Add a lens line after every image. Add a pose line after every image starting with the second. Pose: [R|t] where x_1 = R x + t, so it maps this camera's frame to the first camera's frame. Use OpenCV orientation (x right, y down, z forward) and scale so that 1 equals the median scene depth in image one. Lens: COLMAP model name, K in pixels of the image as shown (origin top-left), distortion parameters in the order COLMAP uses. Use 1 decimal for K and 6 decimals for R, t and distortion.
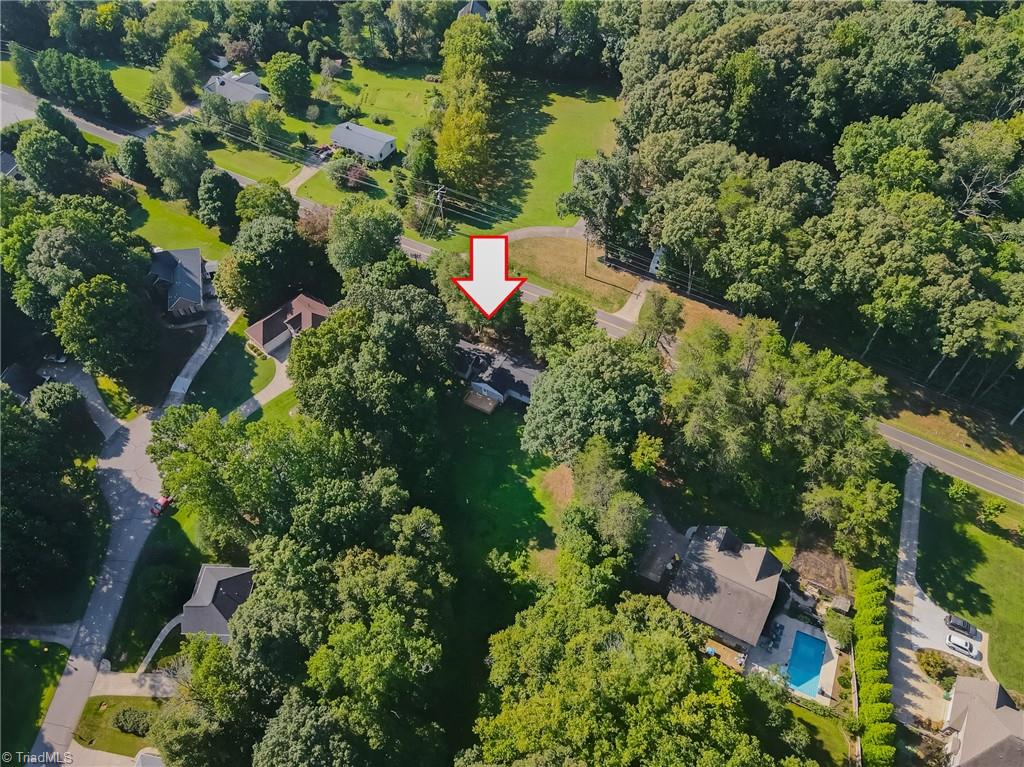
lens RADIAL K [[755.2, 0, 515.1], [0, 755.2, 384.4], [0, 0, 1]] dist [0.014932, 0.009544]
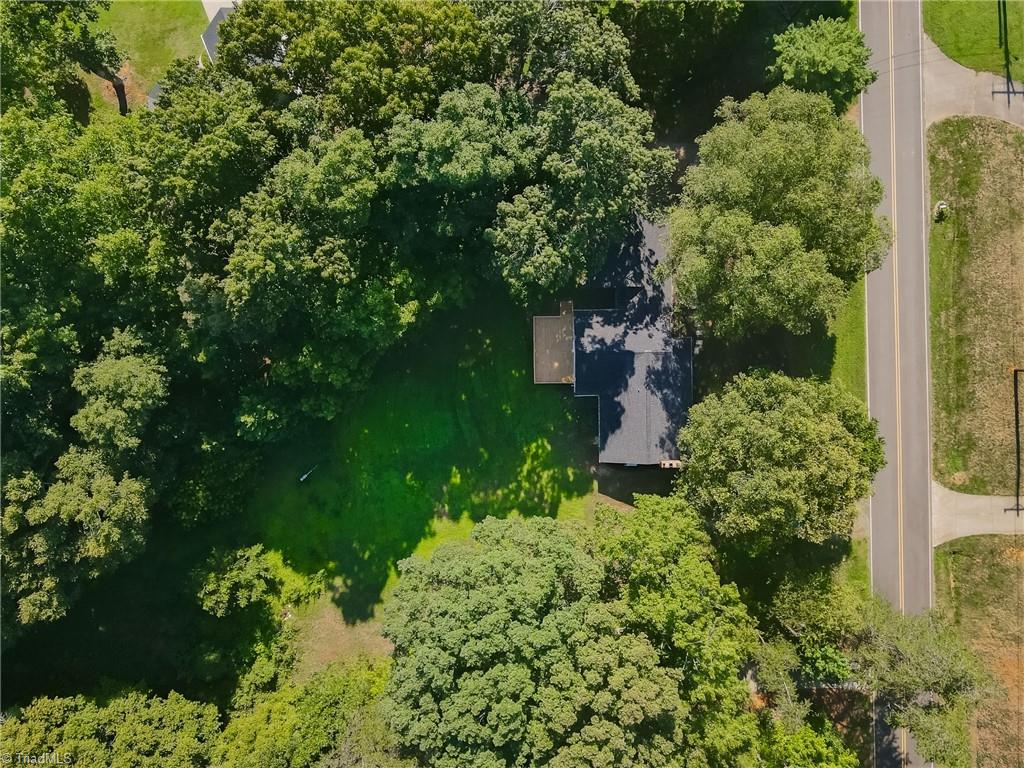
lens RADIAL K [[792.1, 0, 504.2], [0, 792.1, 340.9], [0, 0, 1]] dist [0.029108, -0.007228]
pose [[0.503202, 0.864103, 0.010700, -0.072049], [-0.675948, 0.385857, 0.627860, -0.284366], [0.538407, -0.323173, 0.778253, 0.642904]]
